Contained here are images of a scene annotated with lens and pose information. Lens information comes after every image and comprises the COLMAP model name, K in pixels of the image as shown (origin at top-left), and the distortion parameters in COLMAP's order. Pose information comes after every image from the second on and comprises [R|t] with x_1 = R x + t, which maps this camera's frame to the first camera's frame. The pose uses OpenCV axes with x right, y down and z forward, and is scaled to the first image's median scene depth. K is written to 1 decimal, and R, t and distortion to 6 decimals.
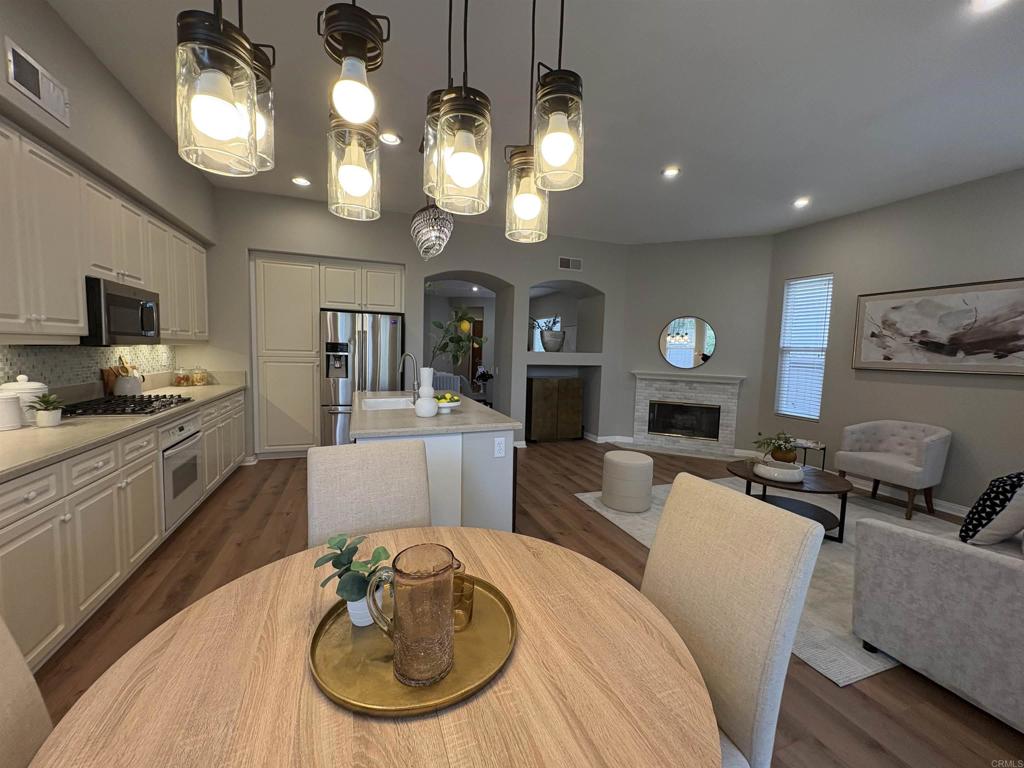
lens RADIAL K [[405.9, 0, 512.1], [0, 405.9, 382.6], [0, 0, 1]] dist [-0.007780, 0.000231]
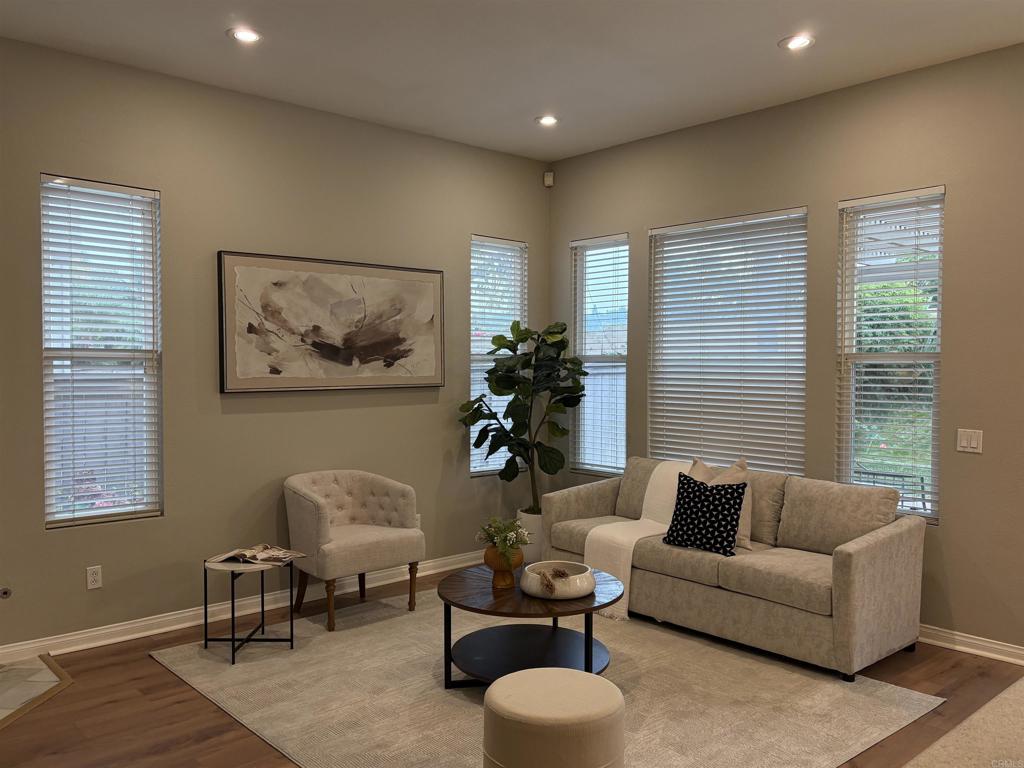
lens RADIAL K [[823.3, 0, 515.8], [0, 823.3, 387.8], [0, 0, 1]] dist [0.041096, -0.038007]
pose [[-0.366456, -0.056763, 0.928702, -0.263735], [0.059416, 0.994672, 0.084240, -0.105347], [-0.928536, 0.086050, -0.361131, 1.016448]]
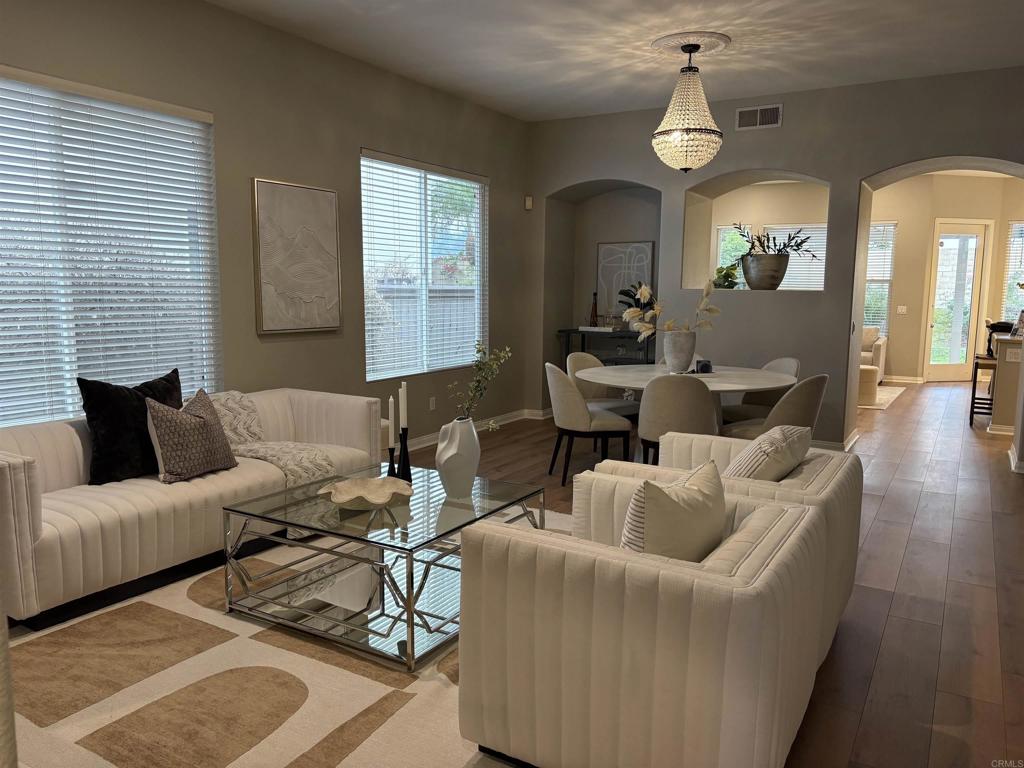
lens RADIAL K [[773.6, 0, 507.9], [0, 773.6, 382.5], [0, 0, 1]] dist [0.023879, -0.003183]
pose [[-0.619973, -0.132057, 0.773430, -0.793277], [0.034506, 0.980192, 0.195020, -0.246330], [-0.783864, 0.147595, -0.603136, 2.795394]]
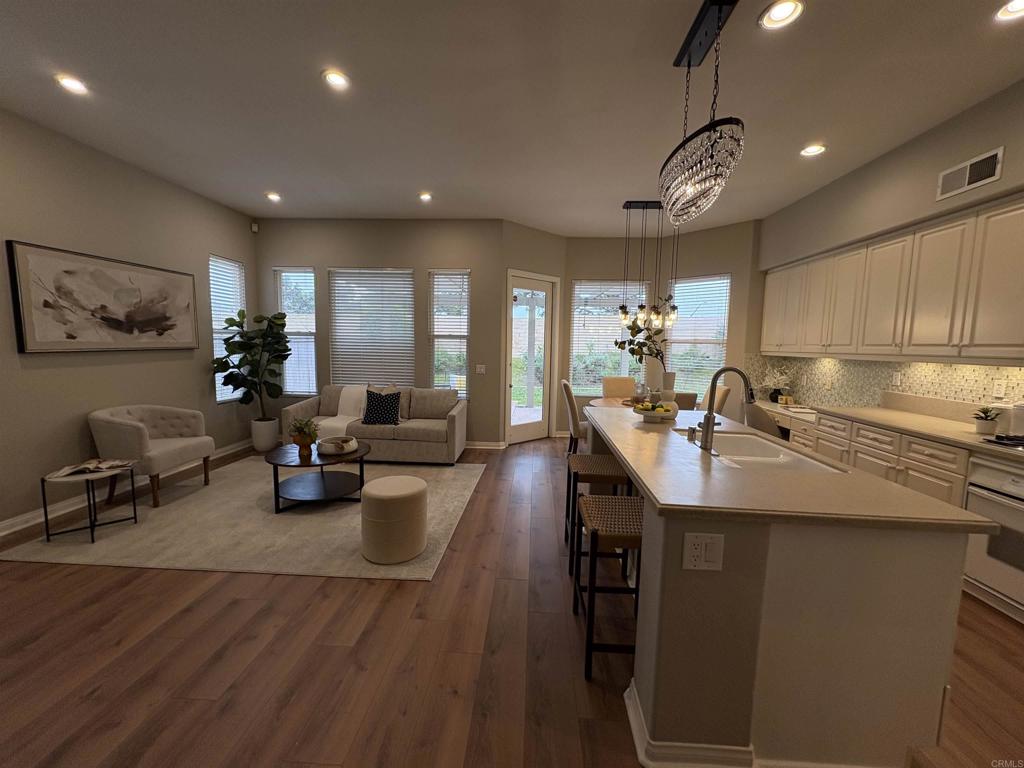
lens RADIAL K [[405.9, 0, 512.7], [0, 405.9, 382.9], [0, 0, 1]] dist [-0.007780, 0.000231]
pose [[-0.913738, -0.085188, 0.397274, -0.154392], [-0.013906, 0.983757, 0.178963, -0.112950], [-0.406066, 0.158001, -0.900081, 1.254208]]
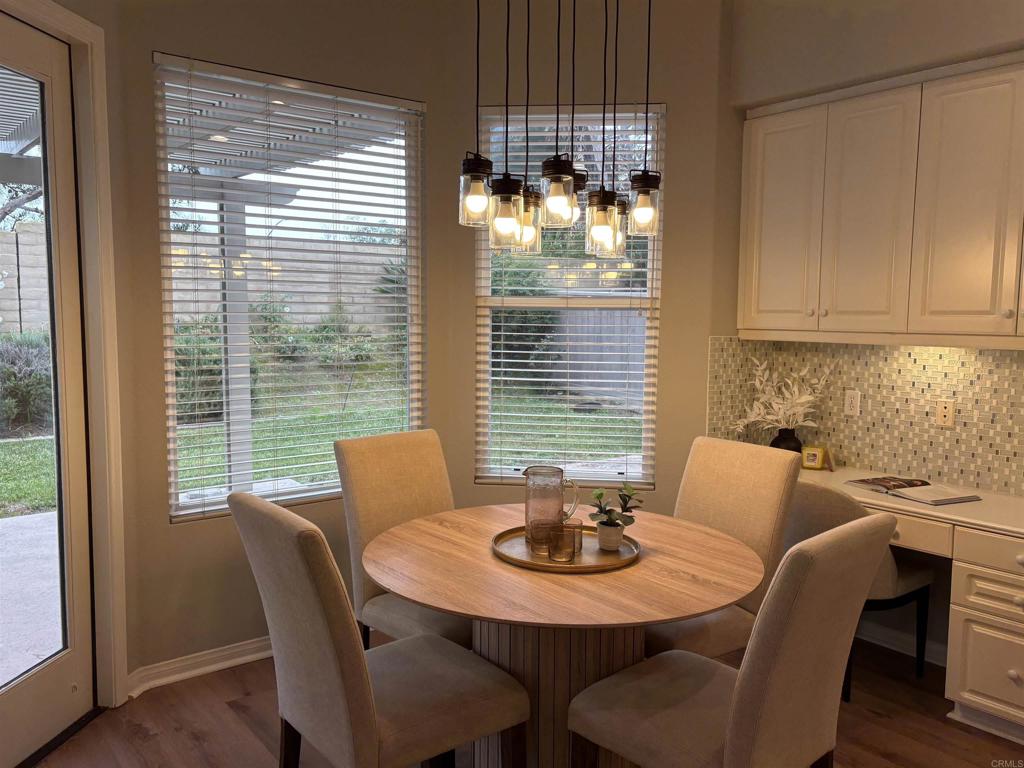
lens RADIAL K [[823.3, 0, 521.8], [0, 823.3, 385.2], [0, 0, 1]] dist [0.041096, -0.038007]
pose [[-0.954432, -0.018772, -0.297838, 0.142745], [-0.065103, 0.987079, 0.146411, -0.059030], [0.291241, 0.159129, -0.943322, 0.673954]]
